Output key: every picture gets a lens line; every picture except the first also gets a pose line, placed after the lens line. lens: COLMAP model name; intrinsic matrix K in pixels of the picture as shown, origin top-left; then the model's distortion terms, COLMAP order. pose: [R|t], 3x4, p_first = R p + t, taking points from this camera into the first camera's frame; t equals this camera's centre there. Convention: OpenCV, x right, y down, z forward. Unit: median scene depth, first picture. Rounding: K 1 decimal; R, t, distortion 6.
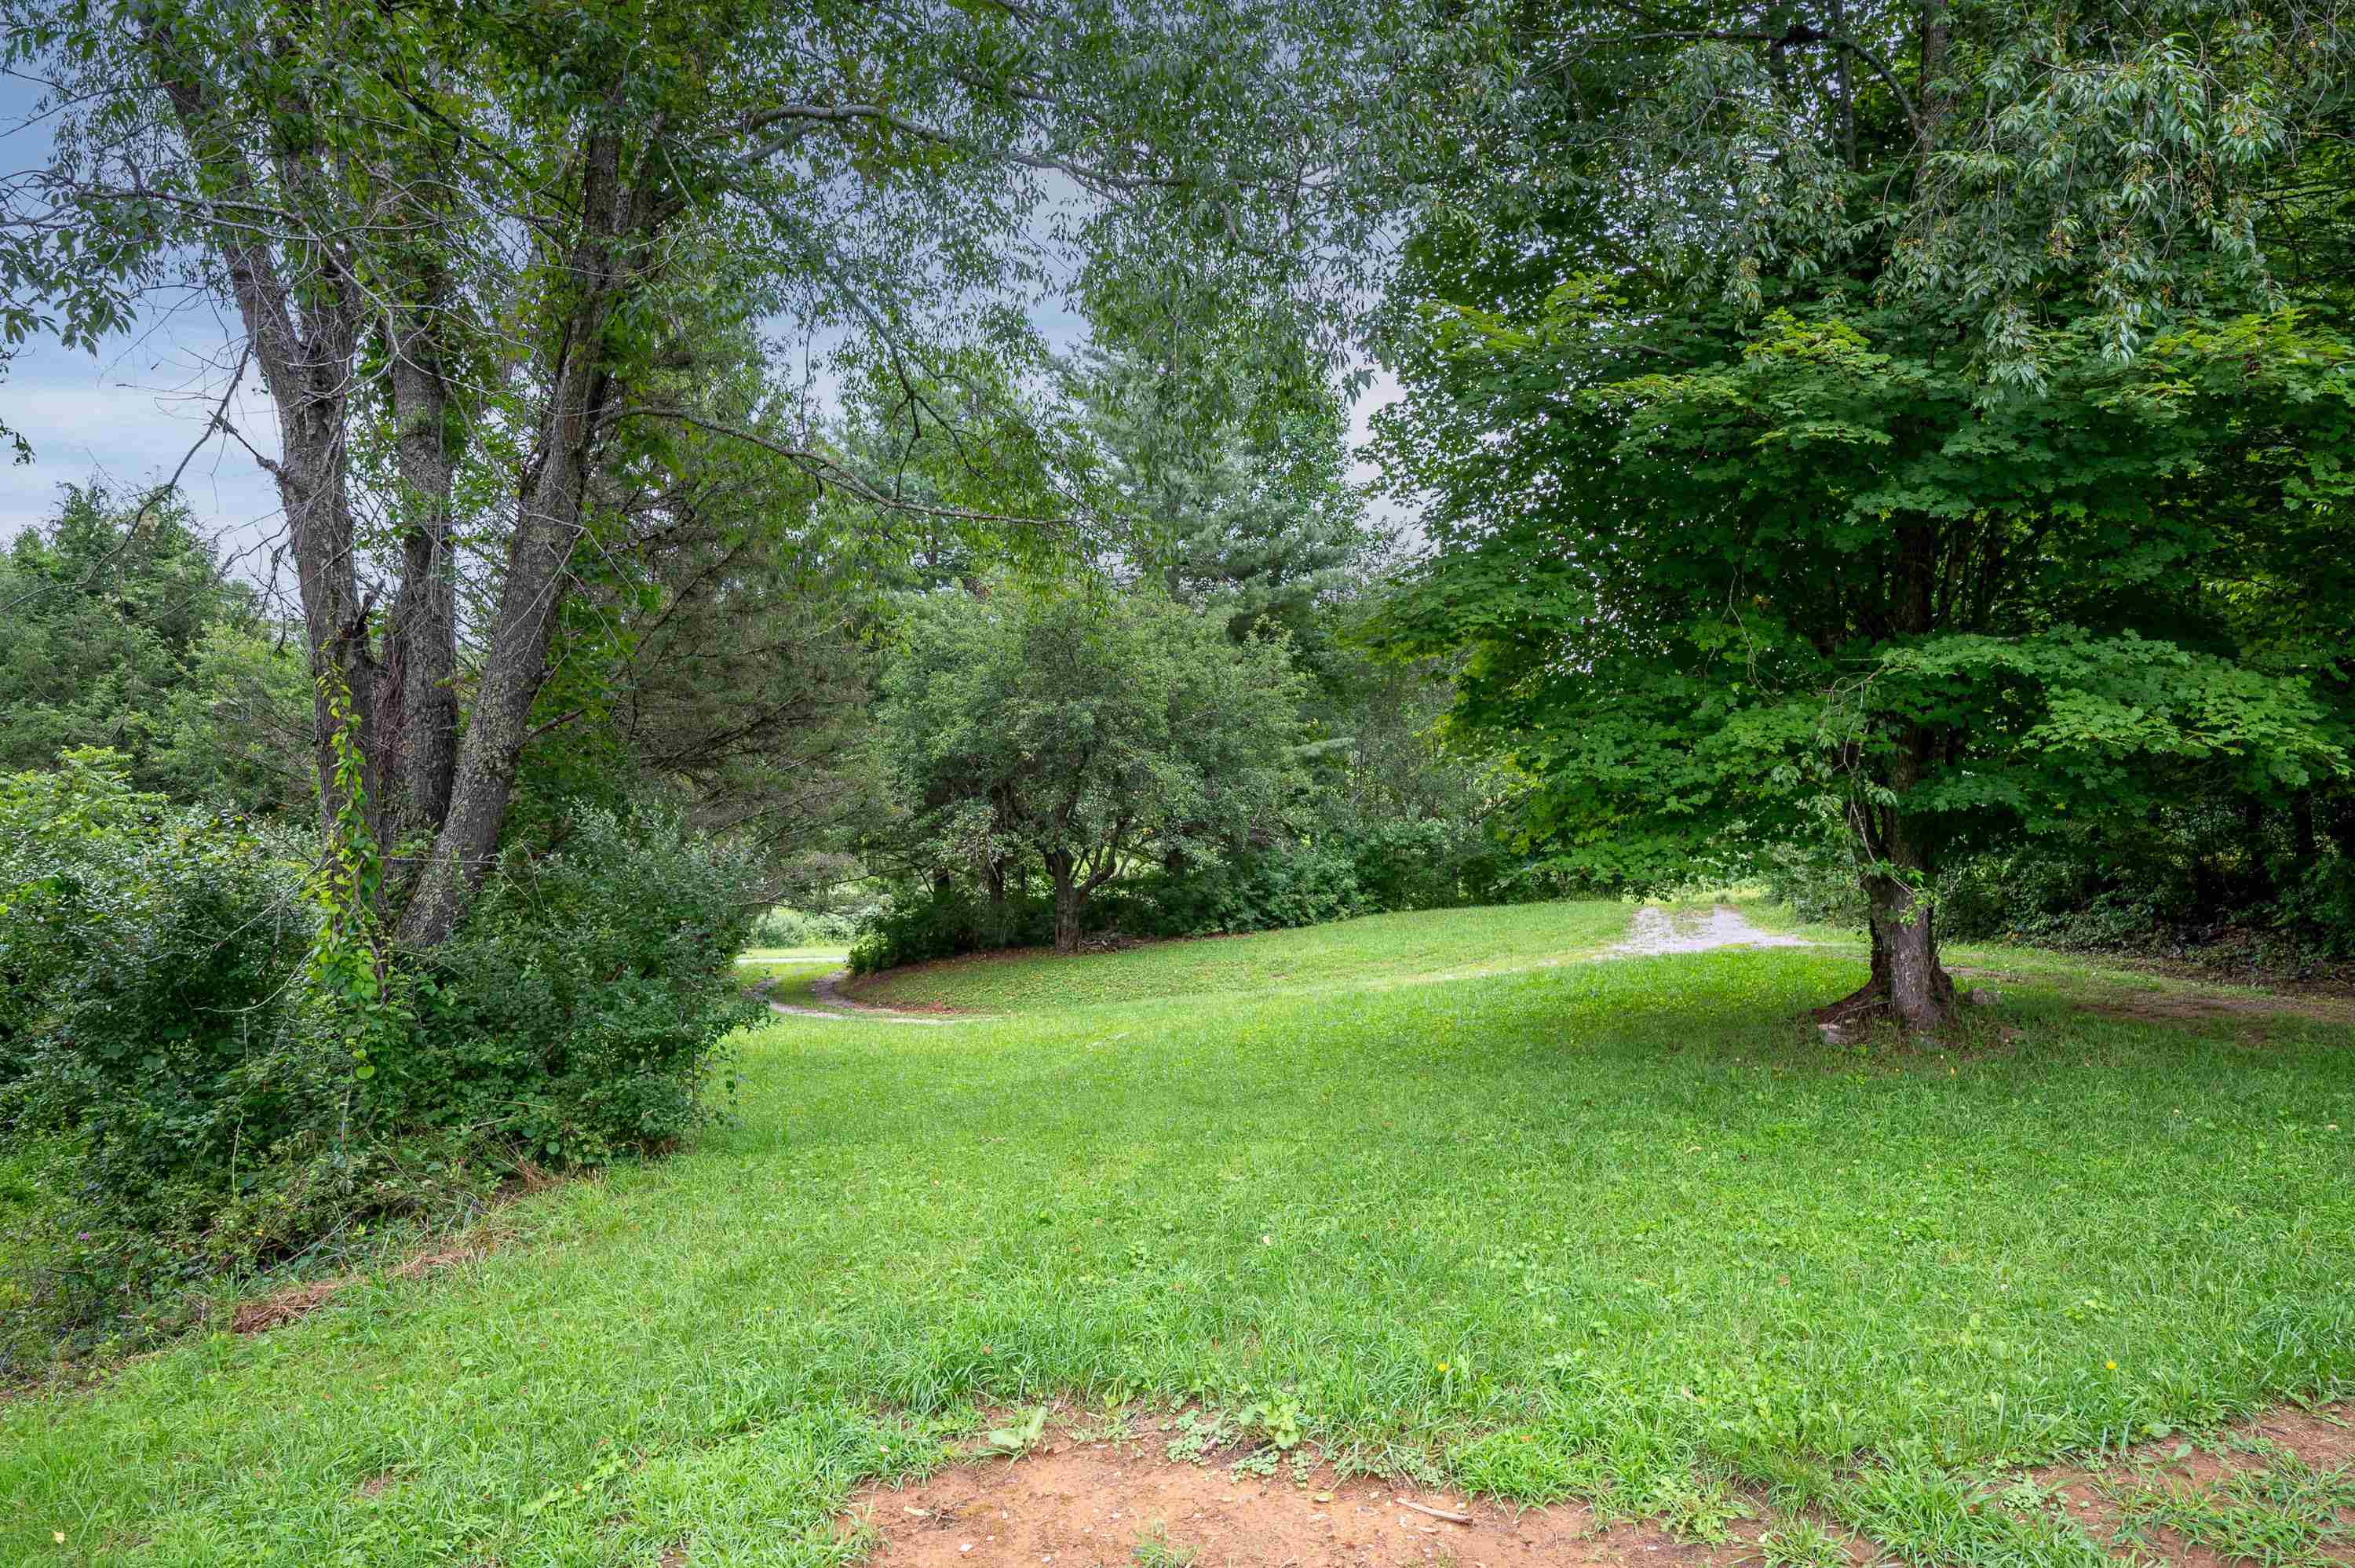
lens RADIAL K [[1473.8, 0, 1177.5], [0, 1473.8, 784.0], [0, 0, 1]] dist [0.003517, 0.000622]
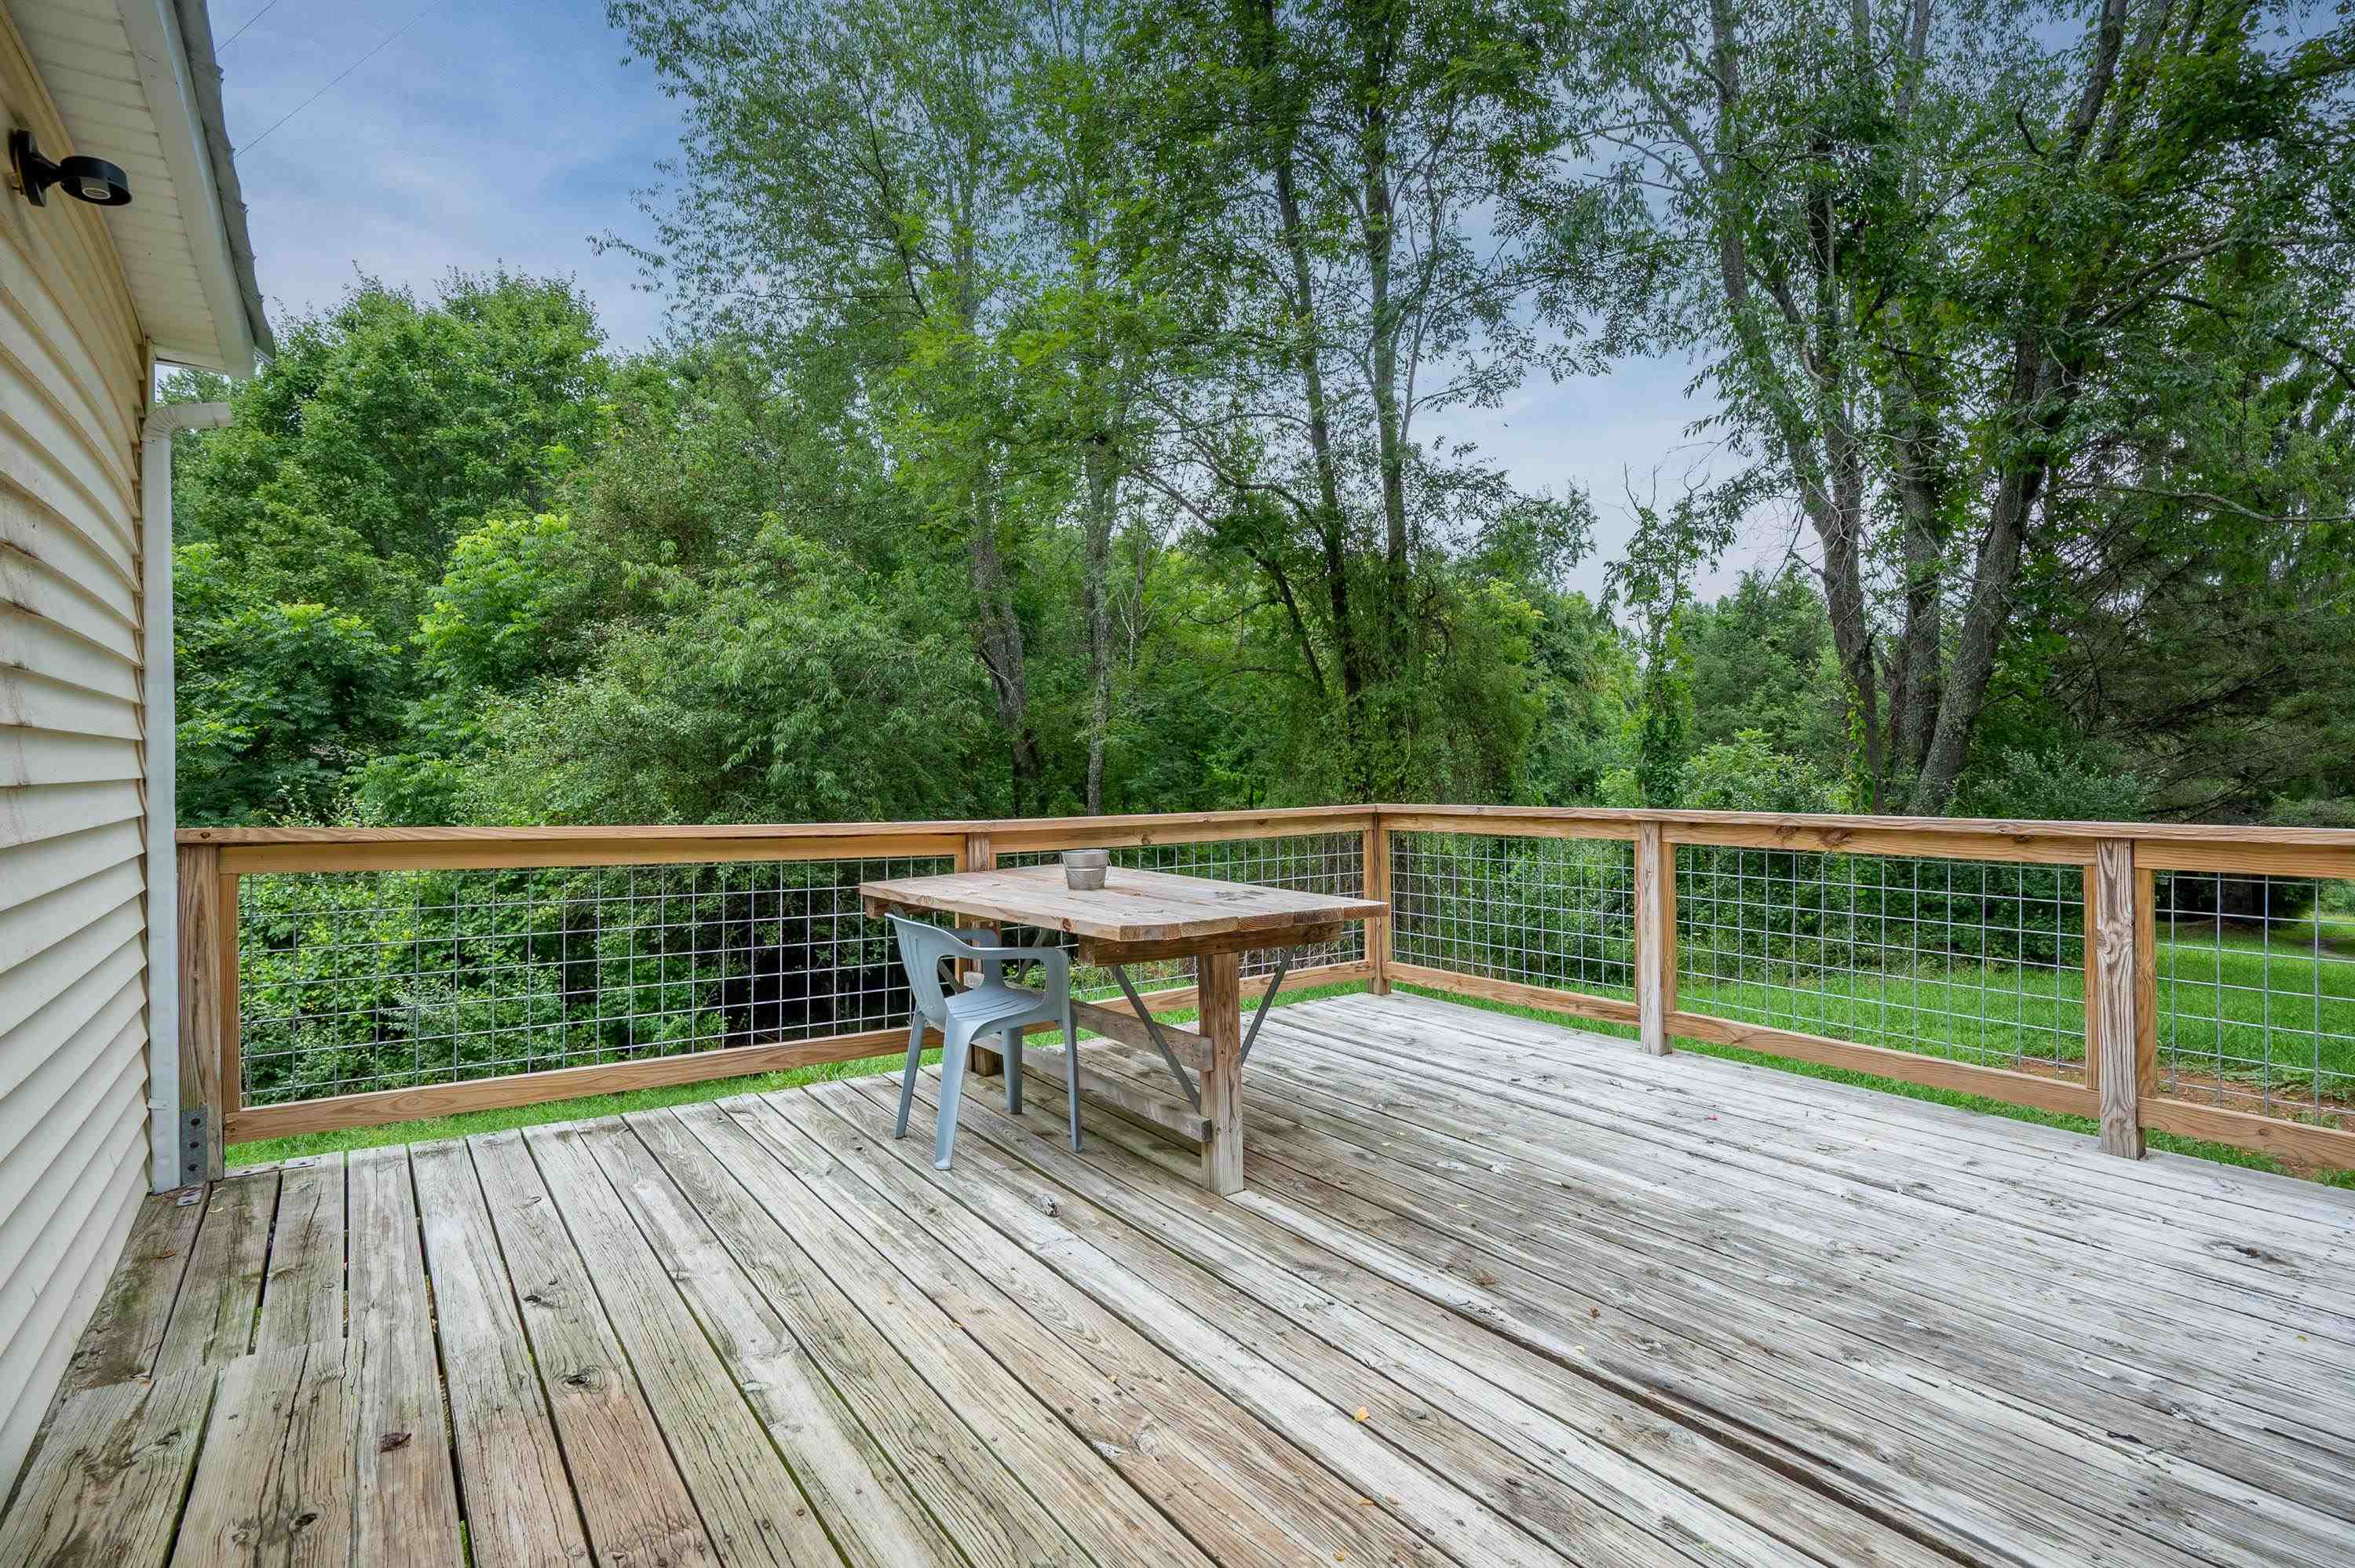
lens RADIAL K [[1148.2, 0, 1177.5], [0, 1148.2, 784.0], [0, 0, 1]] dist [0.002467, 0.000701]
pose [[0.444947, 0.010173, -0.895499, 0.131912], [0.007548, 0.999857, 0.015108, 0.010853], [0.895525, -0.013481, 0.444807, -0.151673]]
